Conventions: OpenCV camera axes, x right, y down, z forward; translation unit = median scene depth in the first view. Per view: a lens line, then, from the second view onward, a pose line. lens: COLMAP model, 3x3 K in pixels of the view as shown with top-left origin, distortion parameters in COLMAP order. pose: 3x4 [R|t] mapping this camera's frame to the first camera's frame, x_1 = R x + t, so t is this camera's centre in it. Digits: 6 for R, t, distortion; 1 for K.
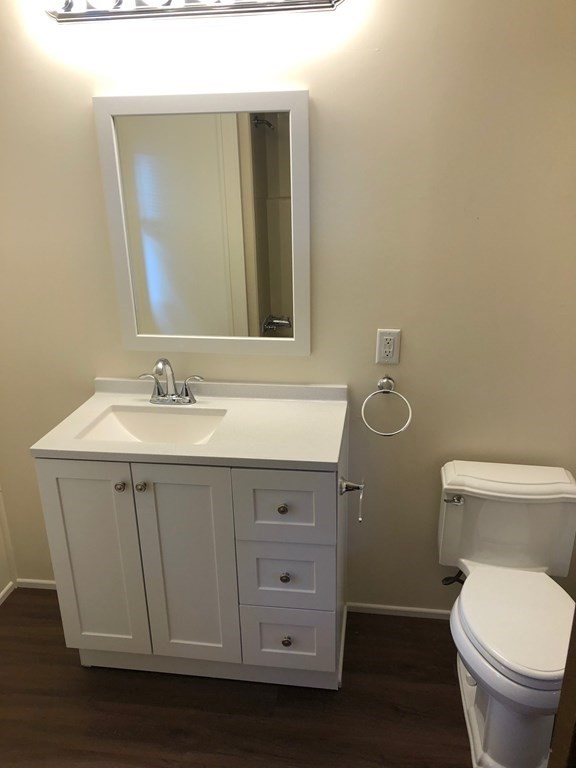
lens RADIAL K [[625.3, 0, 288.0], [0, 625.3, 384.0], [0, 0, 1]] dist [0.012962, 0.002609]
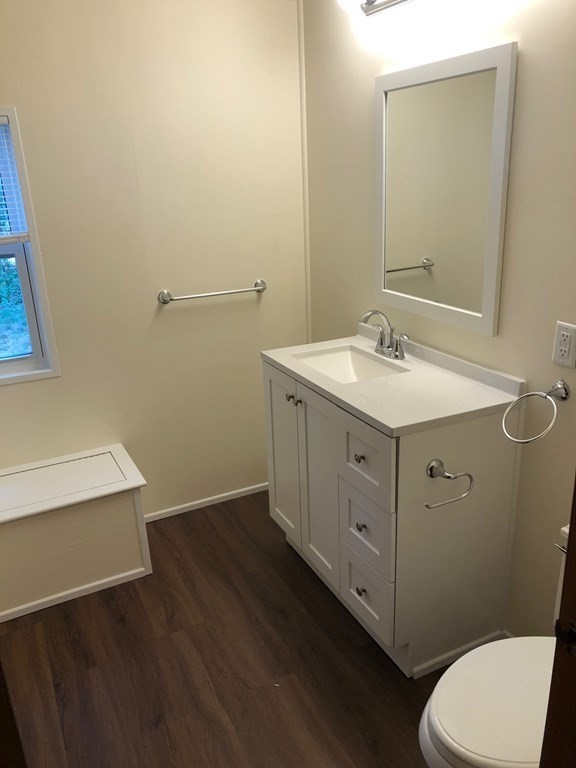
lens RADIAL K [[625.3, 0, 288.0], [0, 625.3, 384.0], [0, 0, 1]] dist [0.012962, 0.002609]
pose [[0.564308, 0.267799, -0.780923, 0.597097], [-0.257927, 0.955765, 0.141375, -0.031582], [0.784238, 0.121642, 0.608419, 0.210594]]
